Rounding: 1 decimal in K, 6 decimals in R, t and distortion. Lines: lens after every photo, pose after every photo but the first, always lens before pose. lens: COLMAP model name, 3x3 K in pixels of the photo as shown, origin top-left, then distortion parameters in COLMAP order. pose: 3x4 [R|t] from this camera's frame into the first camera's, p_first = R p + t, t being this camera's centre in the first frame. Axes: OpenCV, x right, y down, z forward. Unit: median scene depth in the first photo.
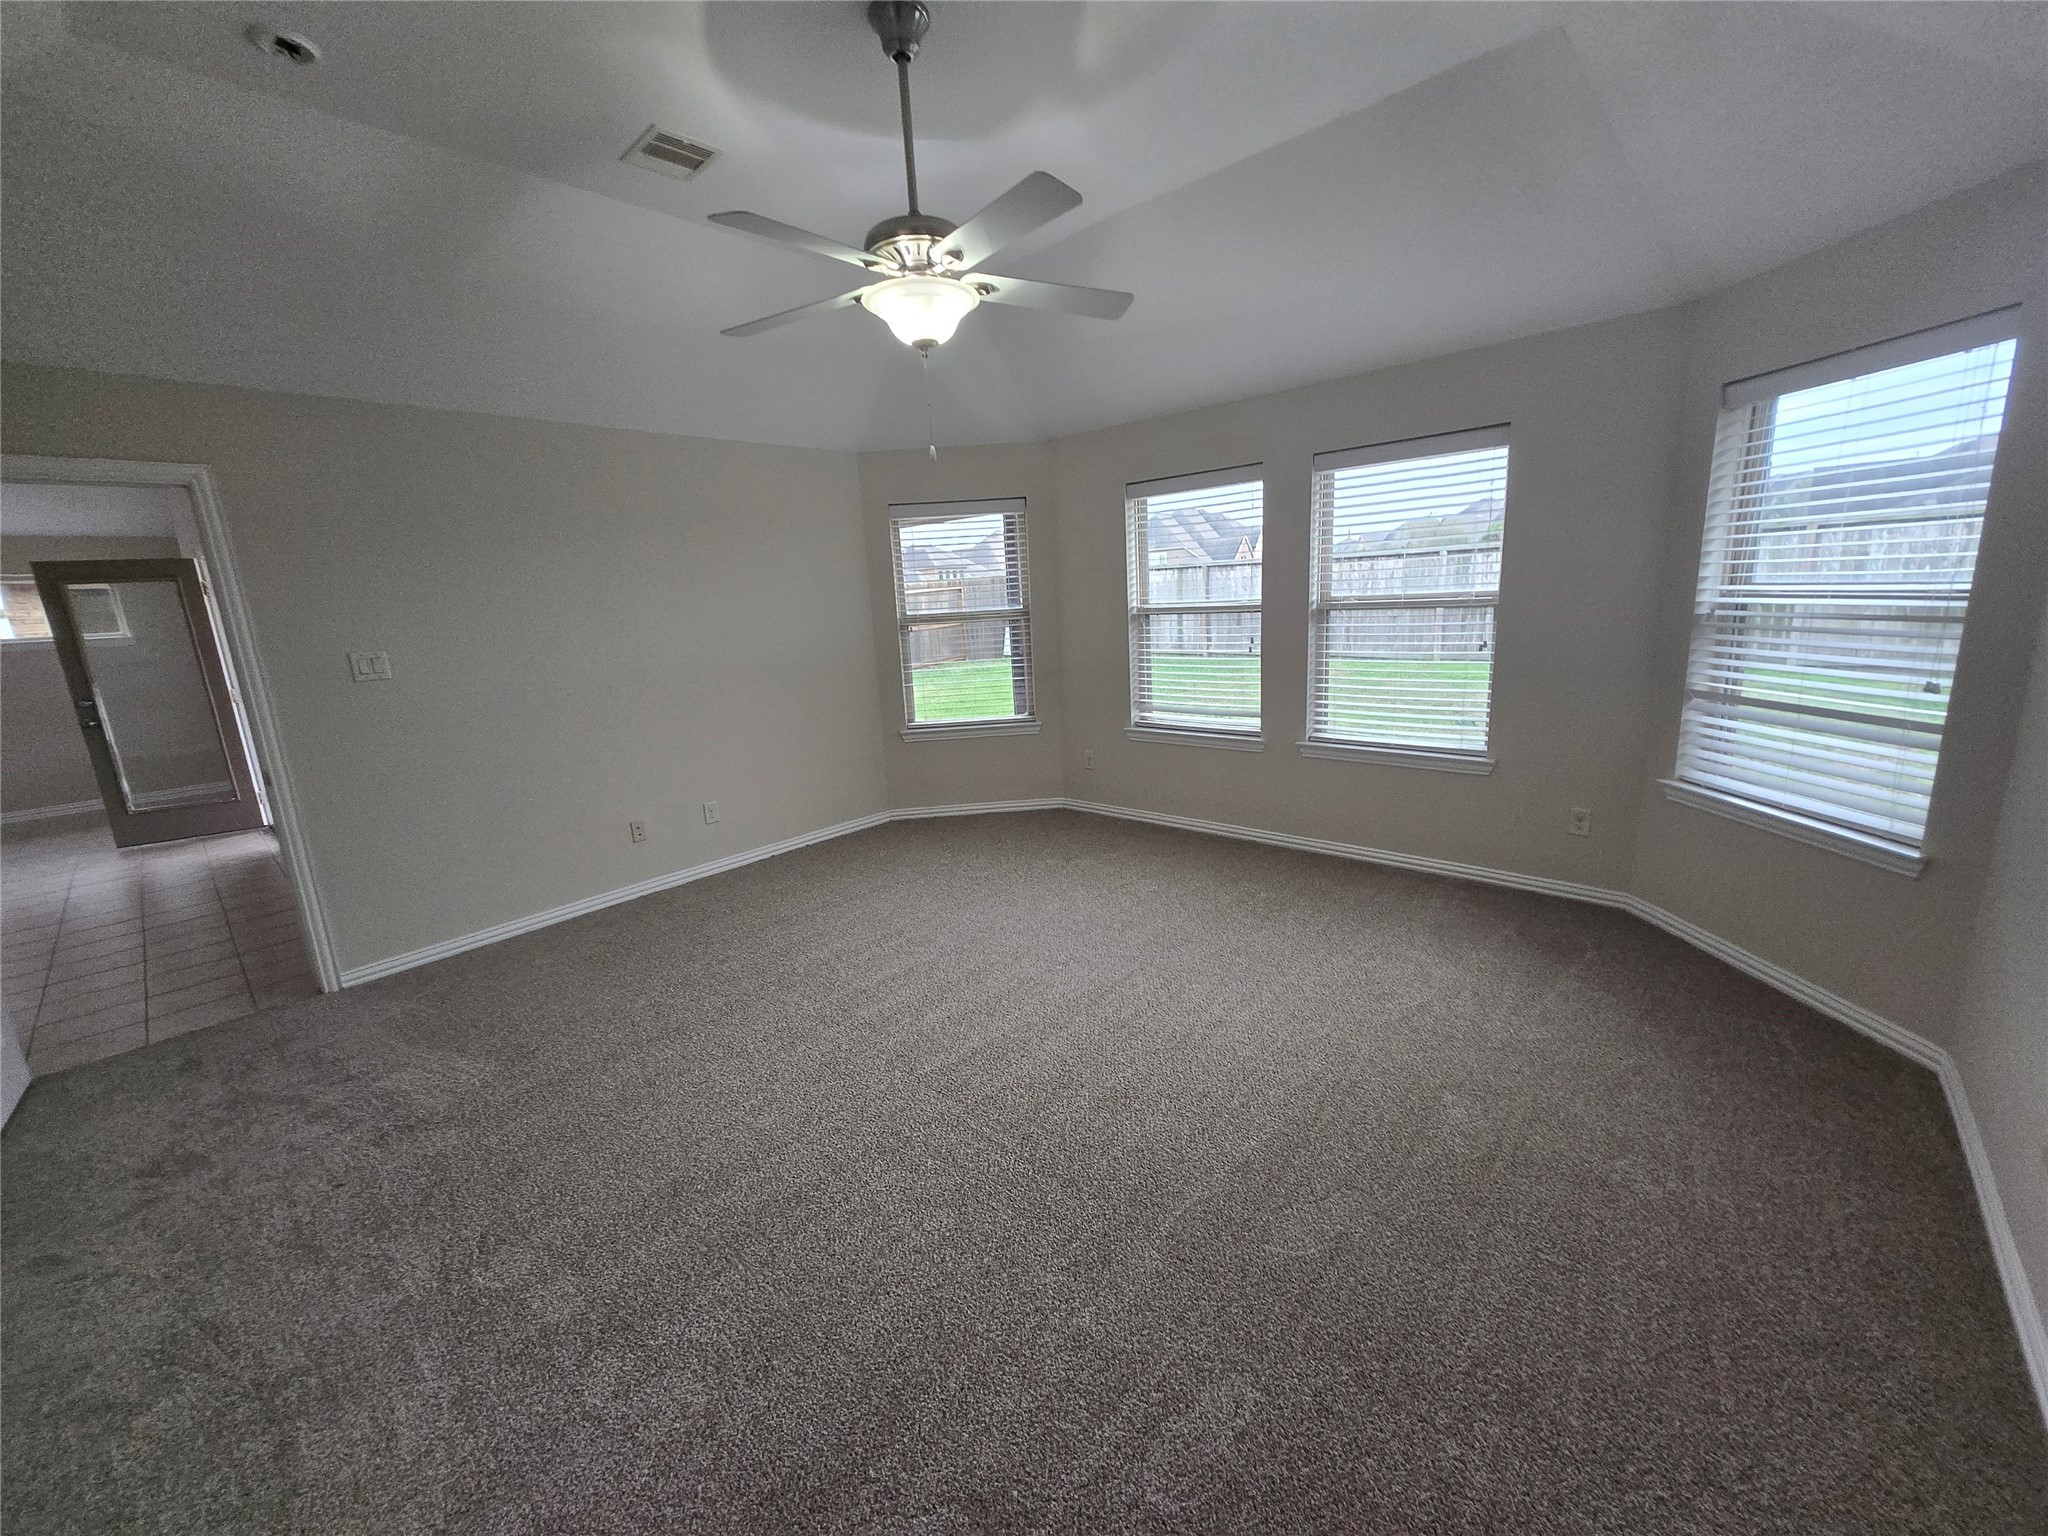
lens RADIAL K [[802.8, 0, 1035.9], [0, 802.8, 758.1], [0, 0, 1]] dist [0.005806, 0.000150]
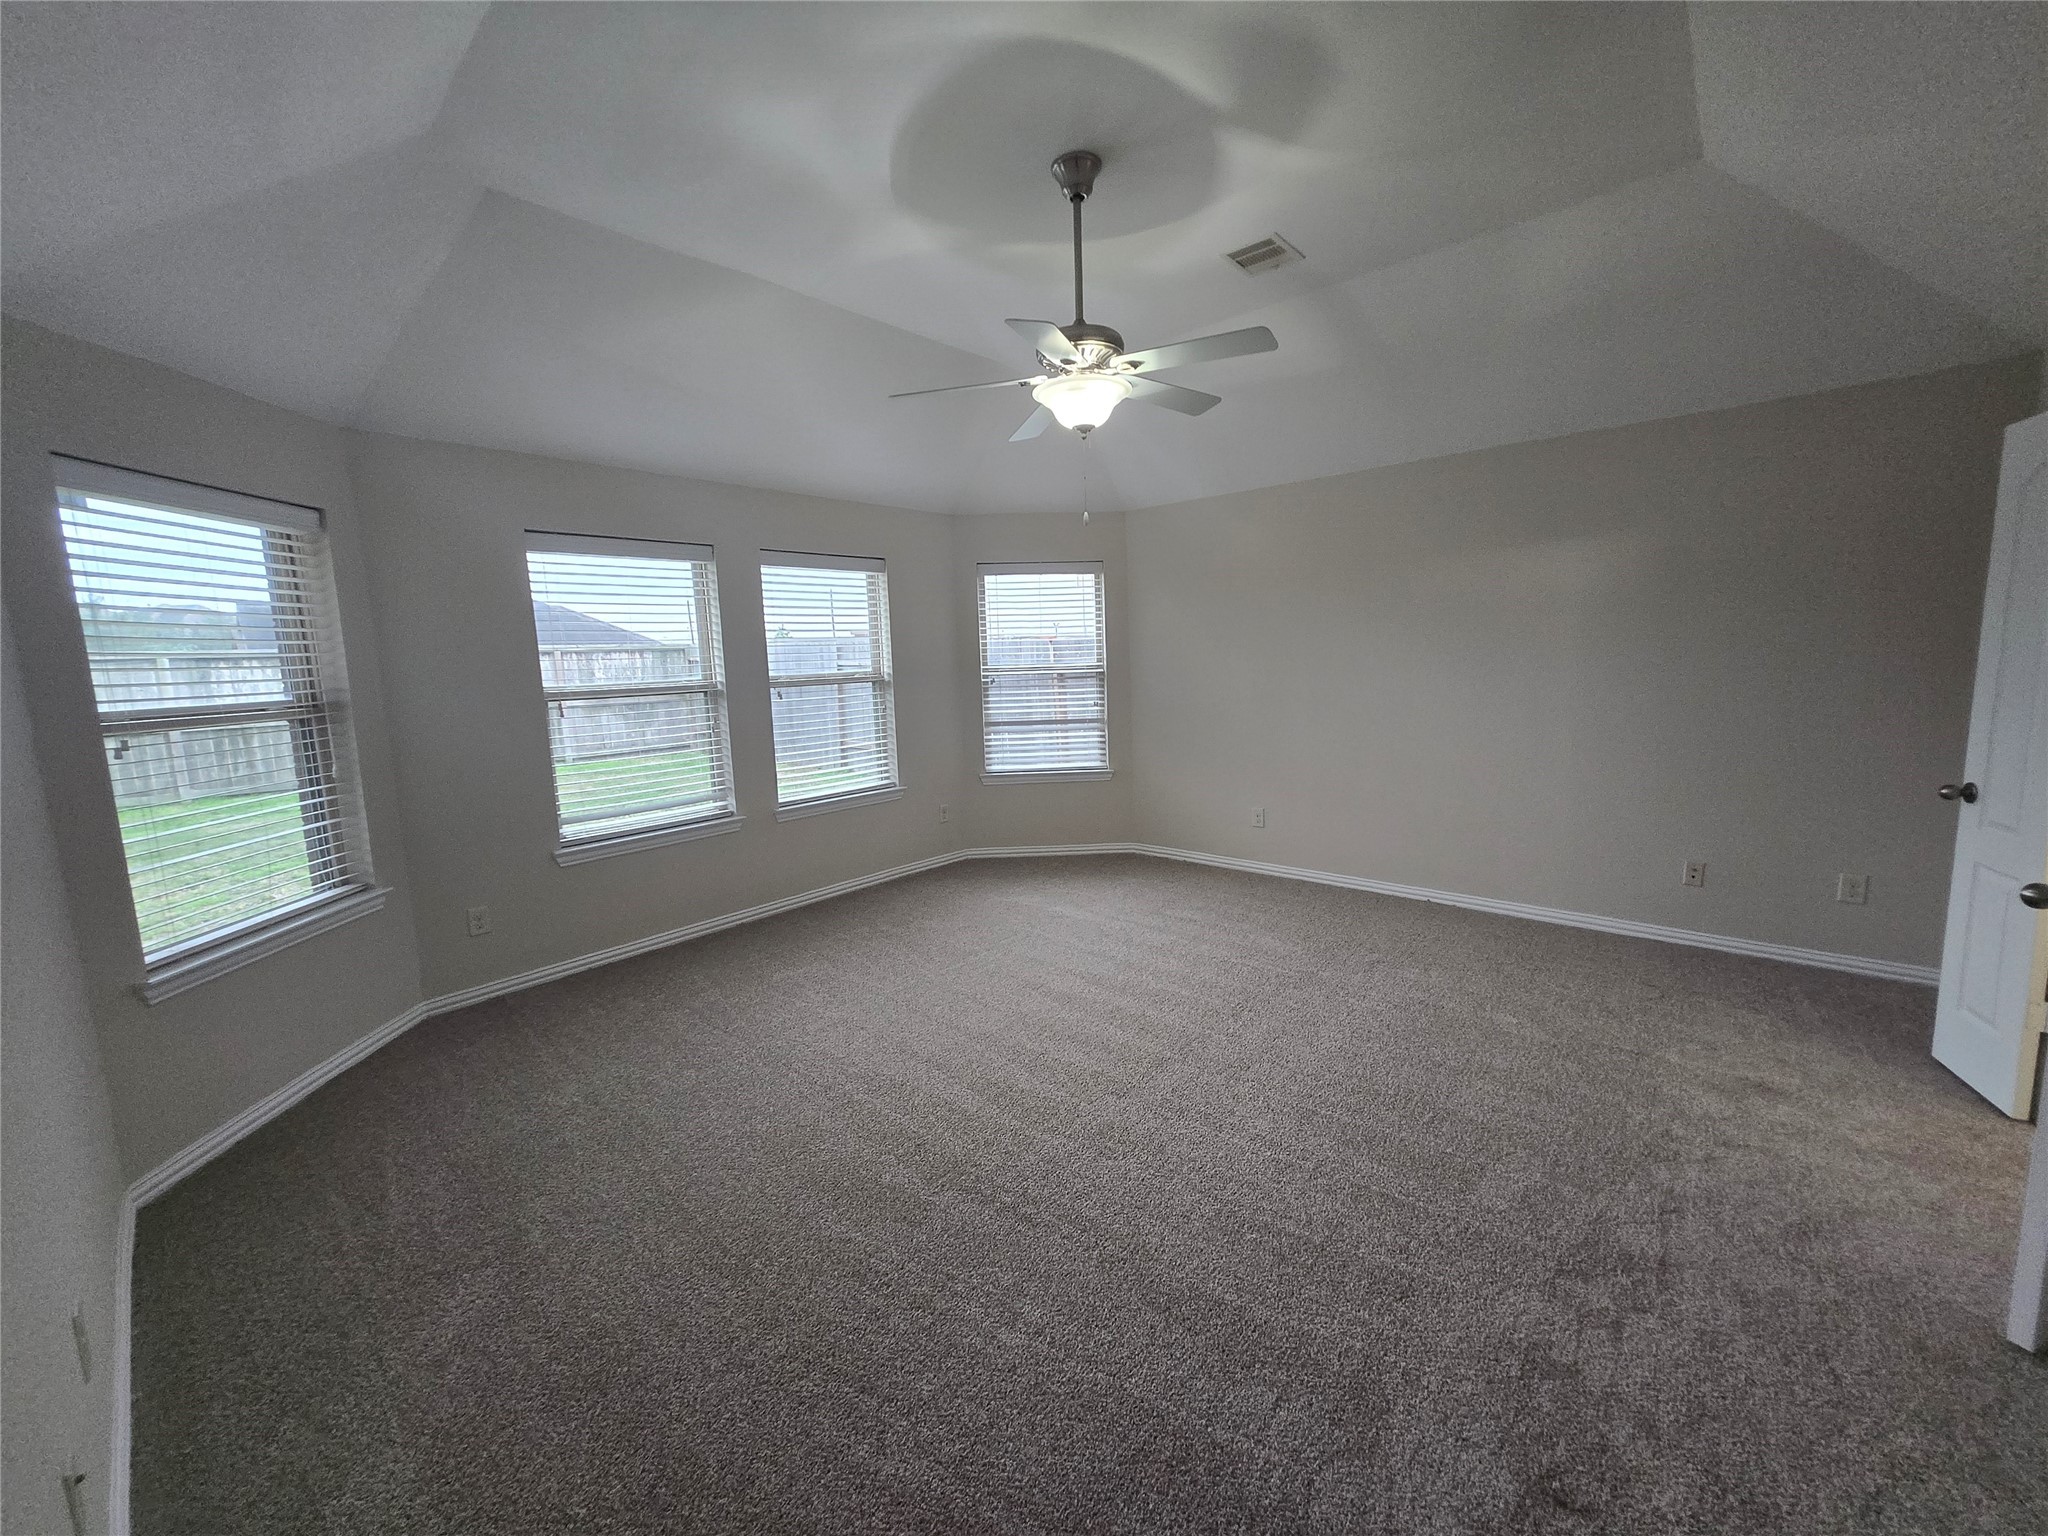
lens RADIAL K [[802.8, 0, 1035.9], [0, 802.8, 758.1], [0, 0, 1]] dist [0.005806, 0.000150]
pose [[0.008871, -0.080754, 0.996695, -0.728695], [0.238272, 0.968195, 0.076324, -0.086579], [-0.971158, 0.236807, 0.027830, 0.626865]]
